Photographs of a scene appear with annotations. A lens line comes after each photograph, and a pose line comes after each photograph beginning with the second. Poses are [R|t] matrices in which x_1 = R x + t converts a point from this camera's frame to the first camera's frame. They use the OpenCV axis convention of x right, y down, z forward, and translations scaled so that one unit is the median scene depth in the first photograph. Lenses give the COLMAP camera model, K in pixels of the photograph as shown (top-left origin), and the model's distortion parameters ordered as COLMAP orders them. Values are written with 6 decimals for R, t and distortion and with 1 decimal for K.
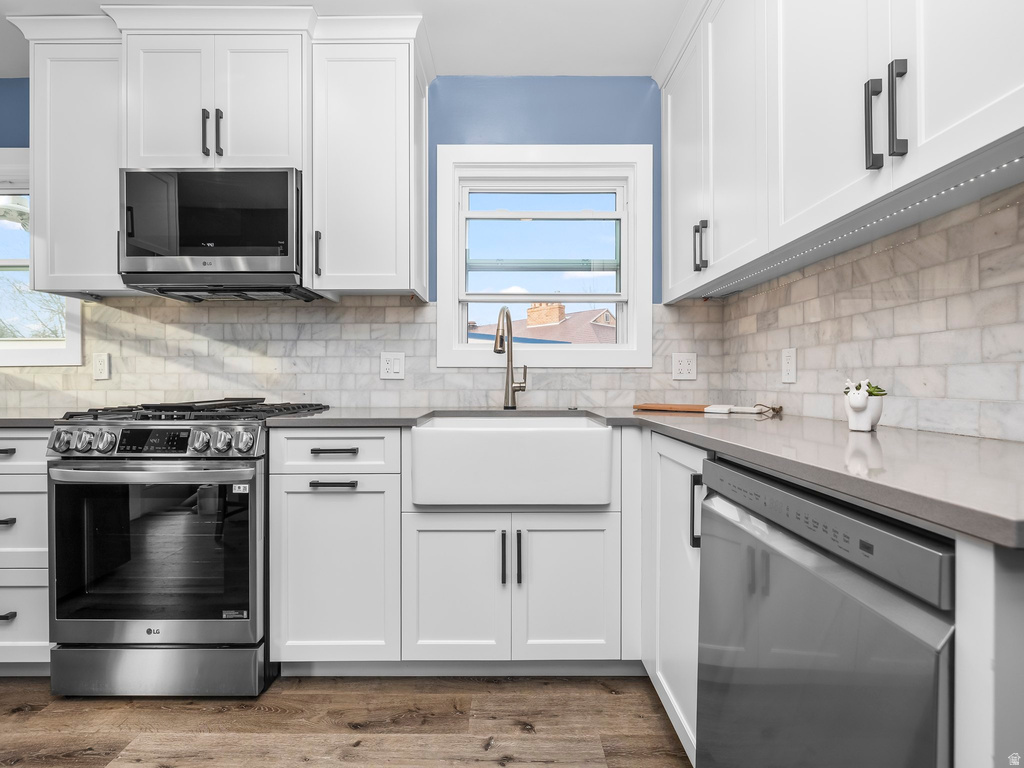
lens RADIAL K [[430.8, 0, 504.3], [0, 430.8, 380.3], [0, 0, 1]] dist [-0.002768, 0.001640]
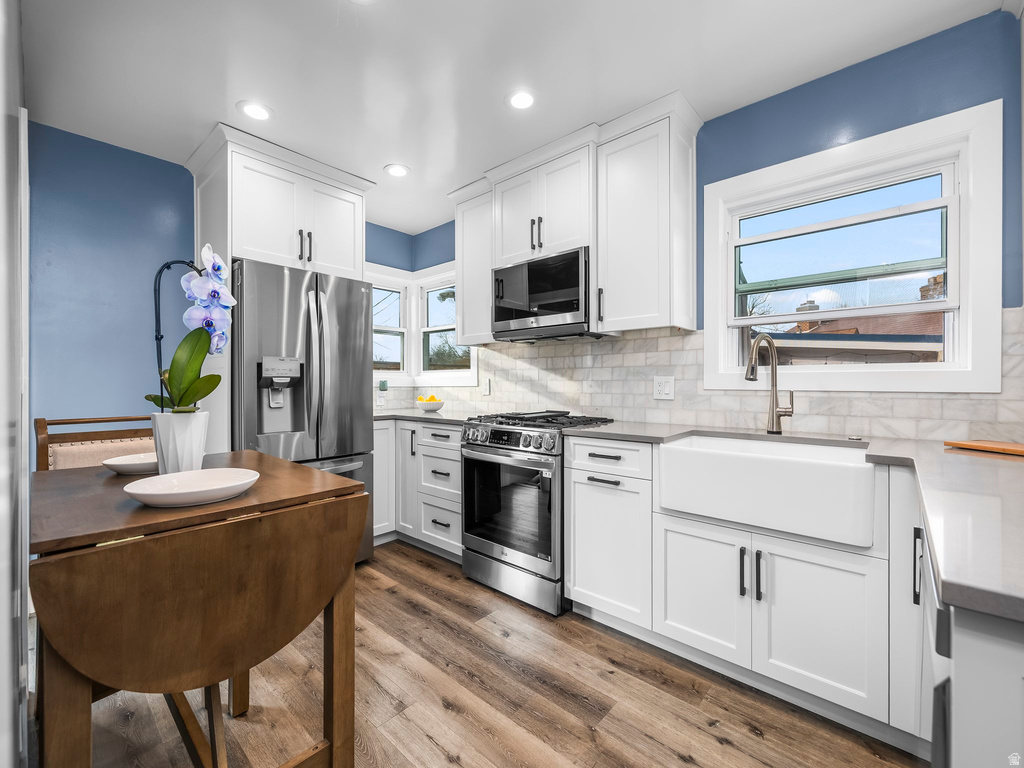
lens RADIAL K [[430.8, 0, 507.0], [0, 430.8, 380.7], [0, 0, 1]] dist [-0.002768, 0.001640]
pose [[0.743282, -0.003664, -0.668968, 0.249146], [0.001495, 0.999992, -0.003816, -0.060378], [0.668976, 0.001836, 0.743281, -0.183105]]
